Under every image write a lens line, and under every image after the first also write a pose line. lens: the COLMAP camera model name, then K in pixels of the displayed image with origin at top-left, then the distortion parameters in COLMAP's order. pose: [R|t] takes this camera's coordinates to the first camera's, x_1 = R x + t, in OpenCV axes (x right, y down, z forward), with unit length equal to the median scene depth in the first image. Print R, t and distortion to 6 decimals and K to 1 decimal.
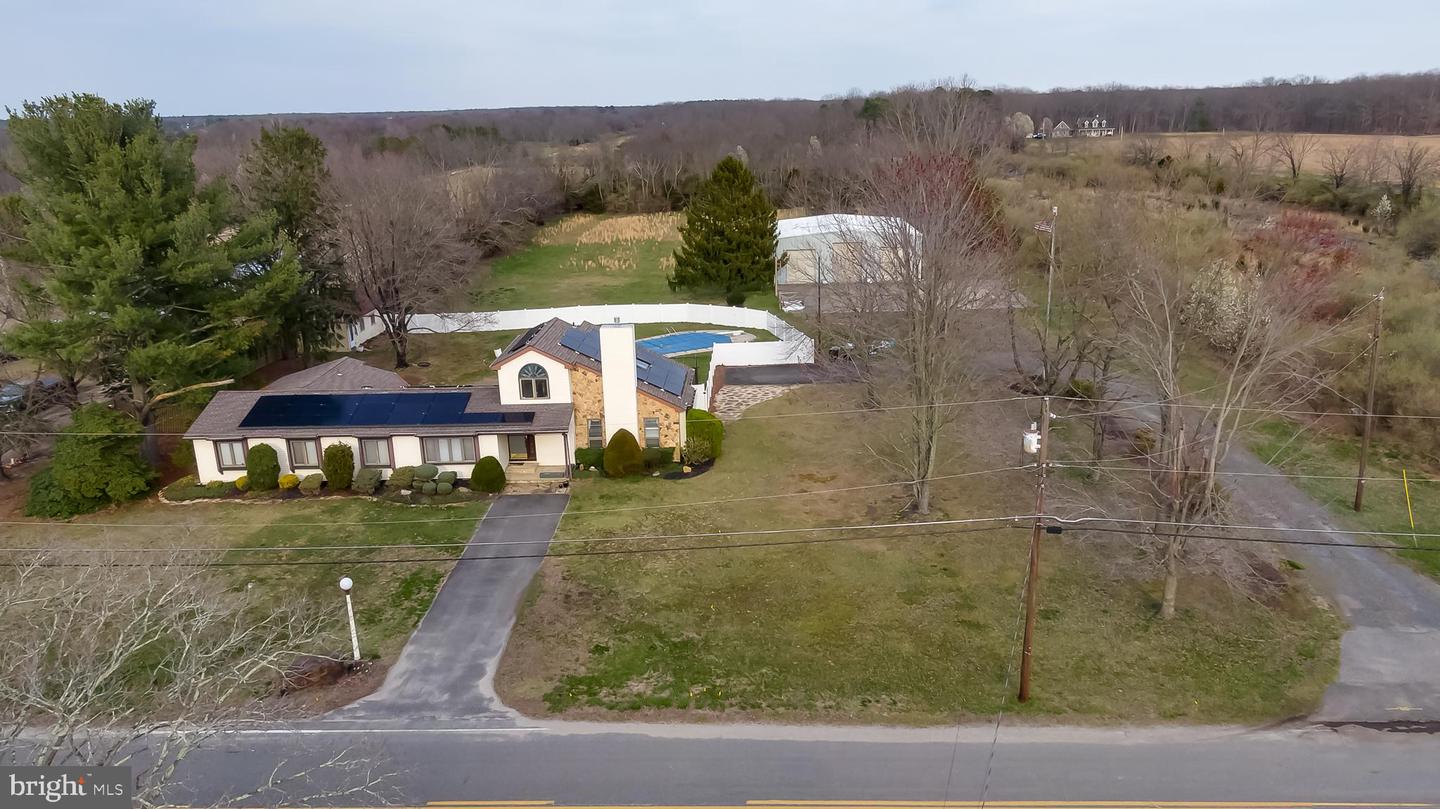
lens RADIAL K [[1025.4, 0, 720.0], [0, 1025.4, 404.5], [0, 0, 1]] dist [0.051051, -0.055103]
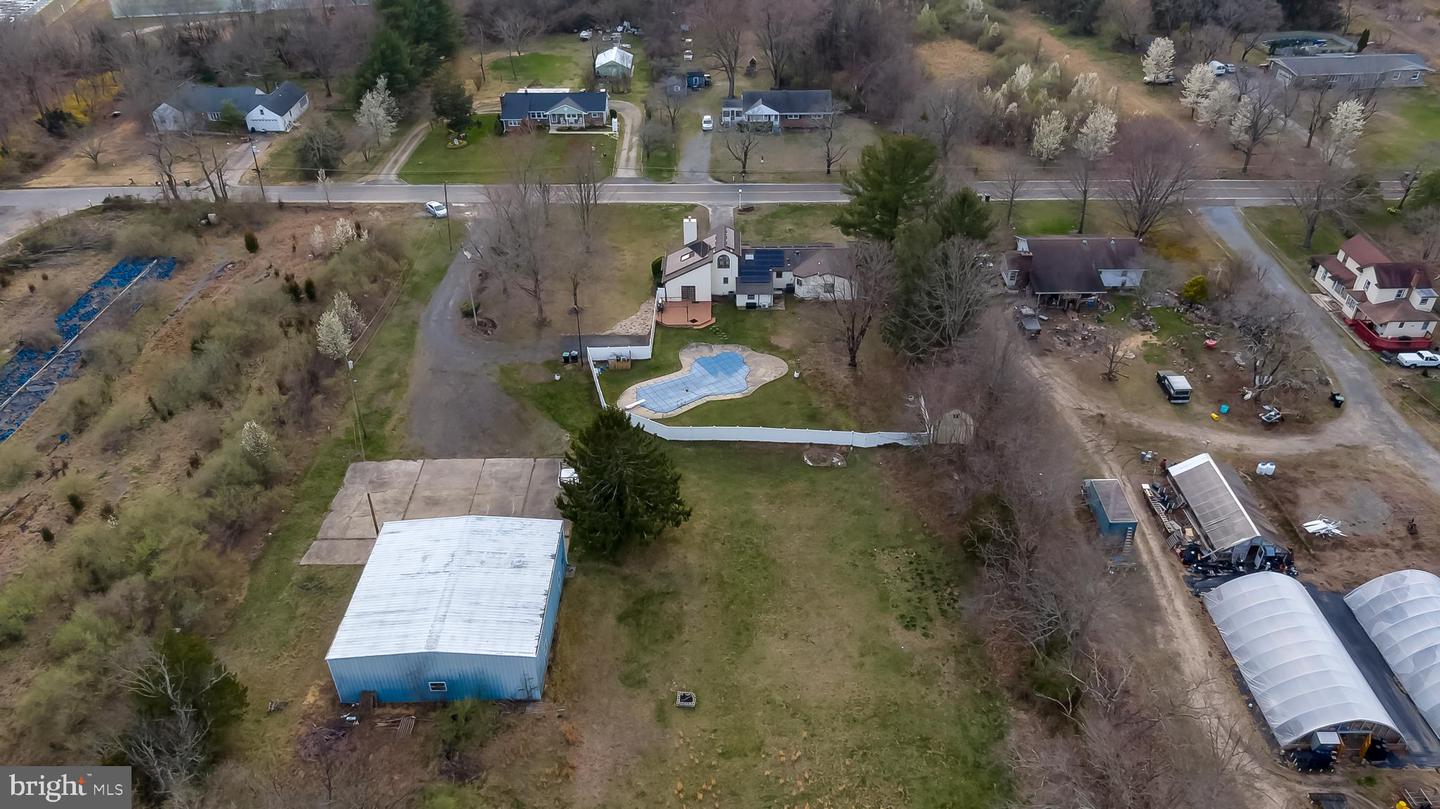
lens RADIAL K [[1025.4, 0, 720.0], [0, 1025.4, 404.5], [0, 0, 1]] dist [0.051051, -0.055103]
pose [[-0.999278, 0.037891, 0.002772, -0.168096], [0.026141, 0.632793, 0.773880, -1.795454], [0.027568, 0.773393, -0.633327, 3.031084]]
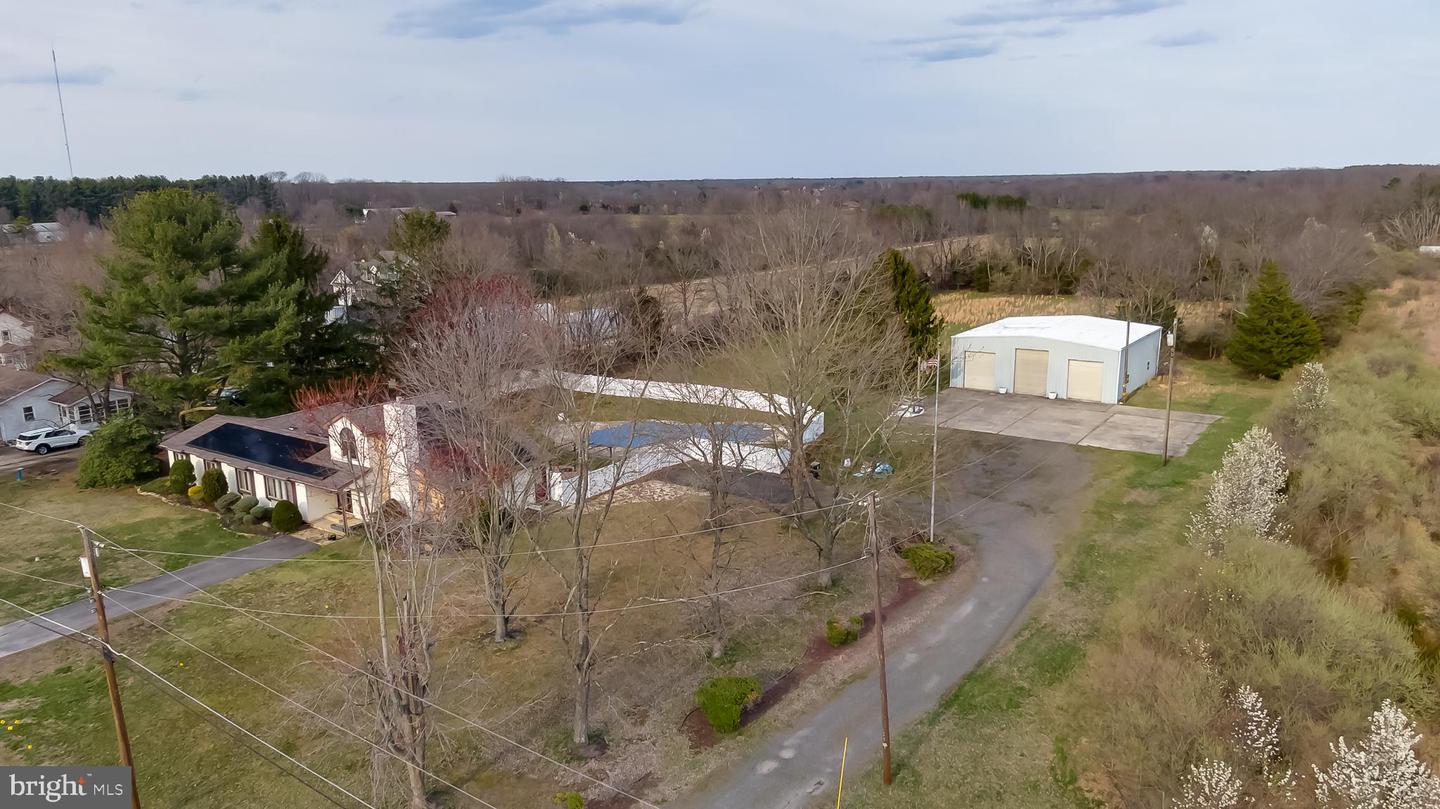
lens RADIAL K [[1025.4, 0, 720.0], [0, 1025.4, 404.5], [0, 0, 1]] dist [0.051051, -0.055103]
pose [[0.831735, 0.134070, -0.538741, 0.796142], [-0.163814, 0.986463, -0.007414, -0.128344], [0.530454, 0.094420, 0.842439, 0.256429]]
